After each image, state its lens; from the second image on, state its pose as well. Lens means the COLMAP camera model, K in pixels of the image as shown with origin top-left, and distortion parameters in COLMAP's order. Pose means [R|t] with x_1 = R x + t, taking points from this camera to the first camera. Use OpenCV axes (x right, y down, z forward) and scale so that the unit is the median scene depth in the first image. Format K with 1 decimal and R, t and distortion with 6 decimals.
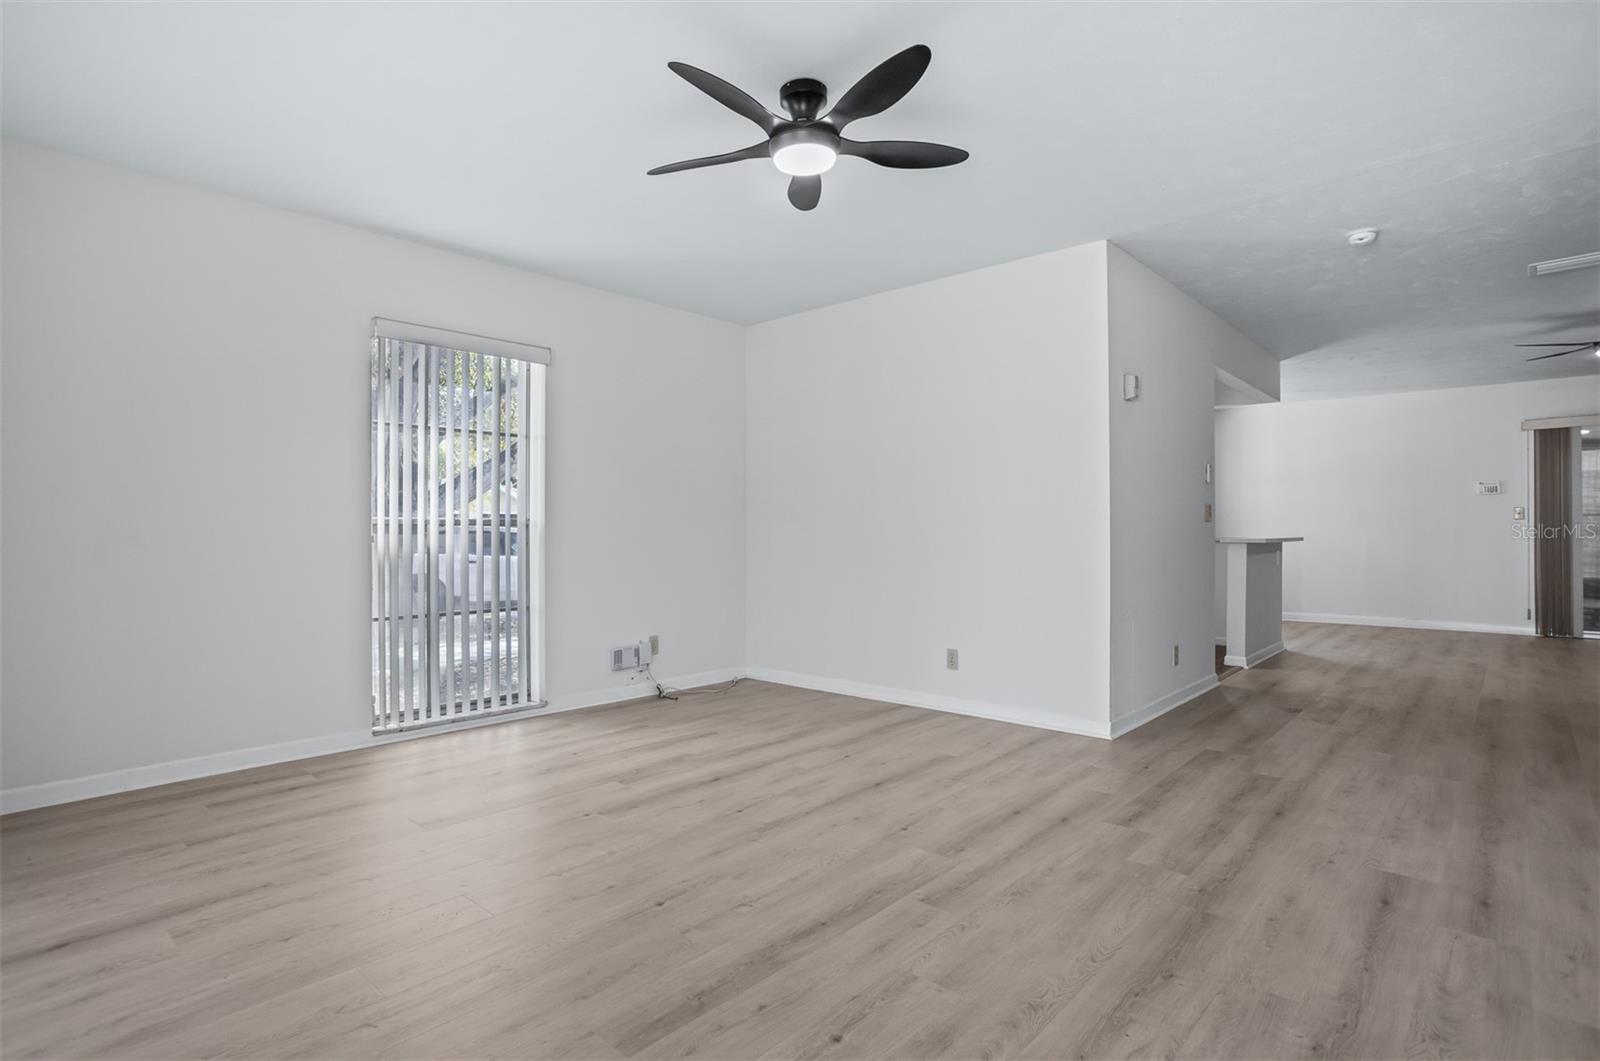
lens RADIAL K [[798.4, 0, 805.9], [0, 798.4, 521.3], [0, 0, 1]] dist [-0.057205, 0.025523]
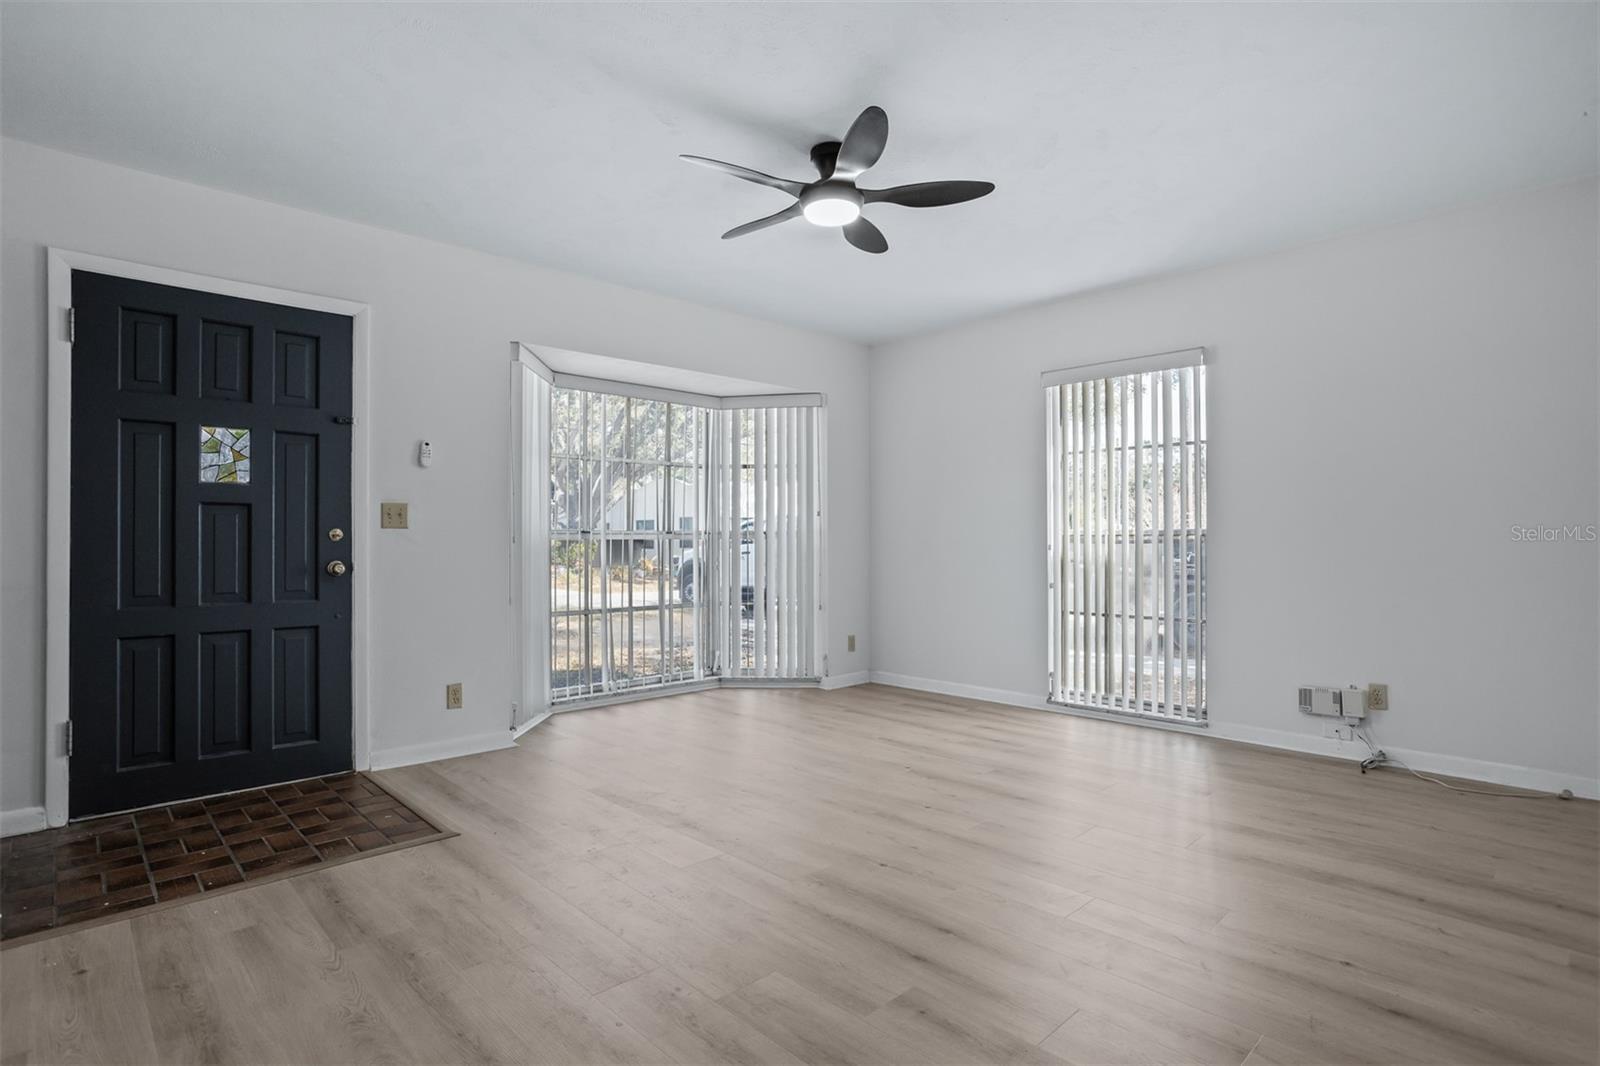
lens RADIAL K [[818.4, 0, 810.1], [0, 818.4, 534.1], [0, 0, 1]] dist [-0.062608, 0.038997]
pose [[-0.065149, -0.001171, -0.997875, 1.028784], [0.014652, 0.999890, -0.002130, -0.001203], [0.997768, -0.014759, -0.065125, 0.930947]]
